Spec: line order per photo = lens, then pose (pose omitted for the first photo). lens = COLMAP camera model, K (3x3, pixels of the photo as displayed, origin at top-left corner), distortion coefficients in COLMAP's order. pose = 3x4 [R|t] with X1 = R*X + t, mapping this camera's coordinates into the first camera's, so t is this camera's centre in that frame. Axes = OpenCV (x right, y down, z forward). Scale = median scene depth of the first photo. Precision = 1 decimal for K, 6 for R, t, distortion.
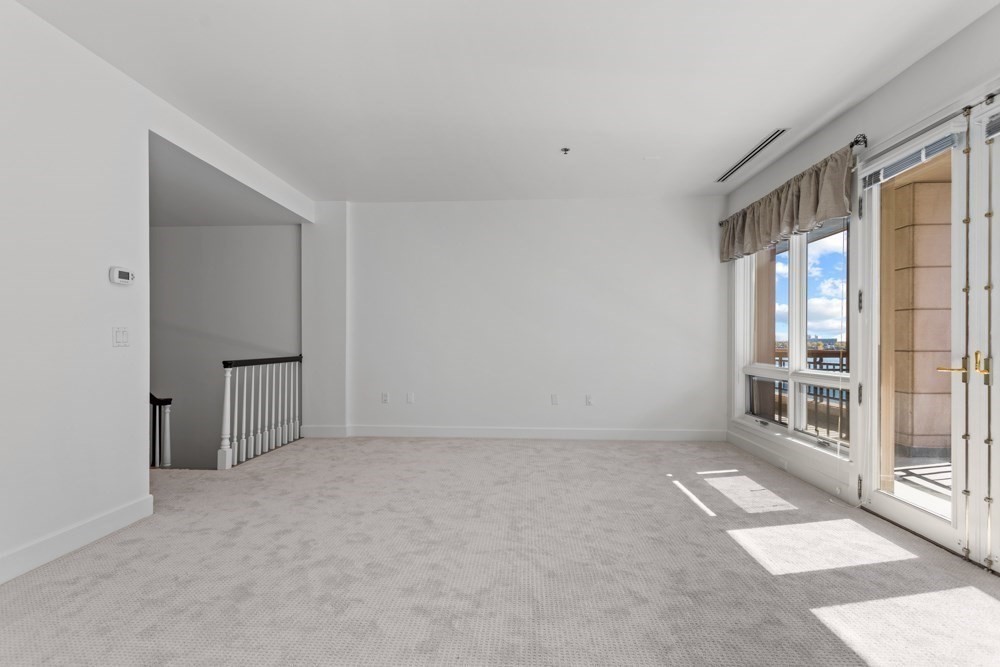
lens RADIAL K [[488.5, 0, 504.3], [0, 488.5, 343.9], [0, 0, 1]] dist [0.001530, 0.000653]
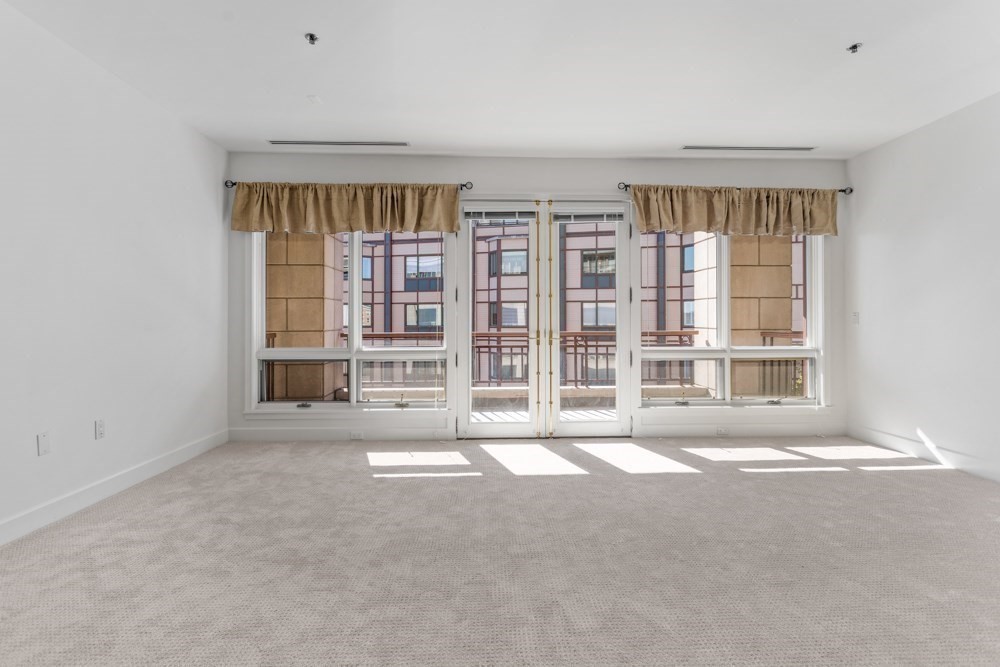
lens RADIAL K [[466.2, 0, 509.5], [0, 466.2, 320.6], [0, 0, 1]] dist [0.000060, 0.000173]
pose [[-0.074189, 0.004605, 0.997234, -0.656064], [0.005793, 0.999974, -0.004186, -0.006235], [-0.997227, 0.005466, -0.074213, 0.960201]]
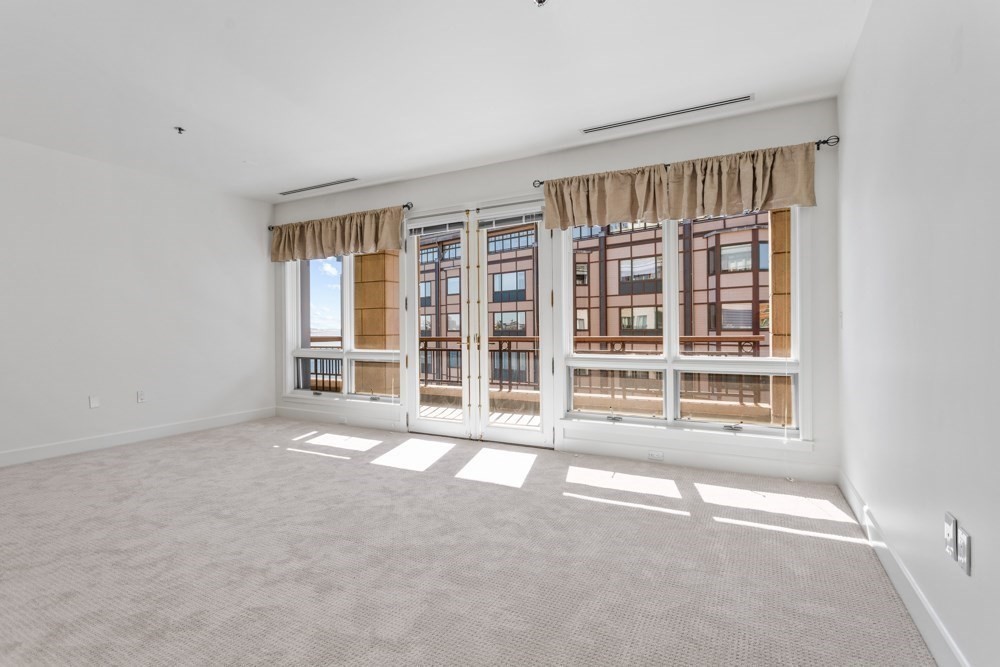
lens RADIAL K [[462.9, 0, 506.2], [0, 462.9, 327.4], [0, 0, 1]] dist [0.000703, 0.000321]
pose [[0.419466, -0.003593, 0.907764, -0.527363], [0.012370, 0.999922, -0.001758, -0.003679], [-0.907687, 0.011967, 0.419478, 0.062598]]
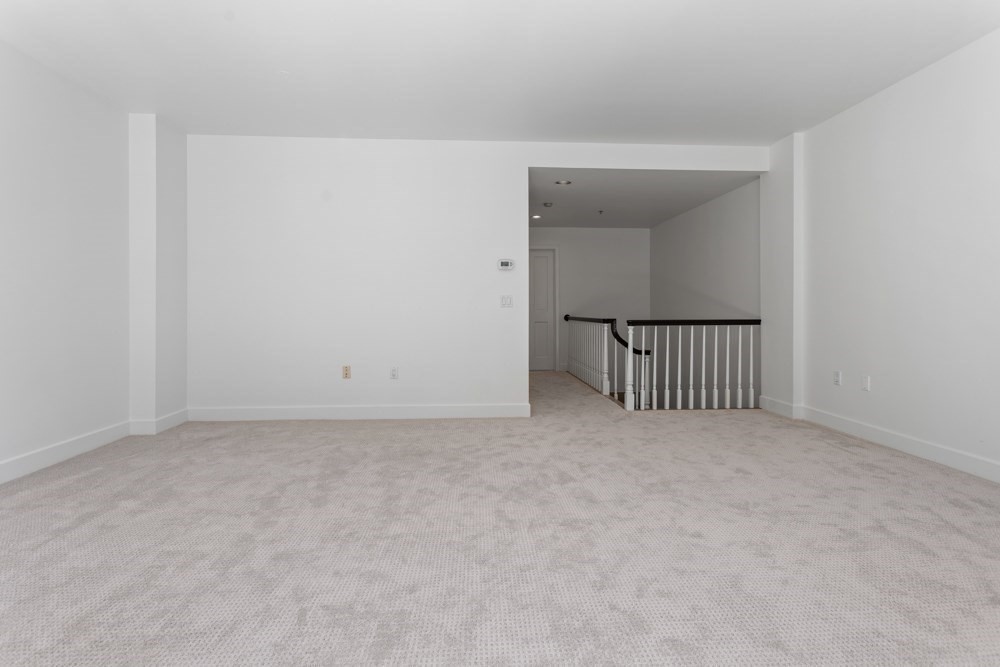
lens RADIAL K [[484.2, 0, 500.7], [0, 484.2, 309.2], [0, 0, 1]] dist [0.000182, 0.000085]
pose [[0.111131, -0.001839, -0.993804, 0.723901], [-0.001177, 0.999997, -0.001982, 0.013536], [0.993805, 0.001390, 0.111128, 0.689579]]
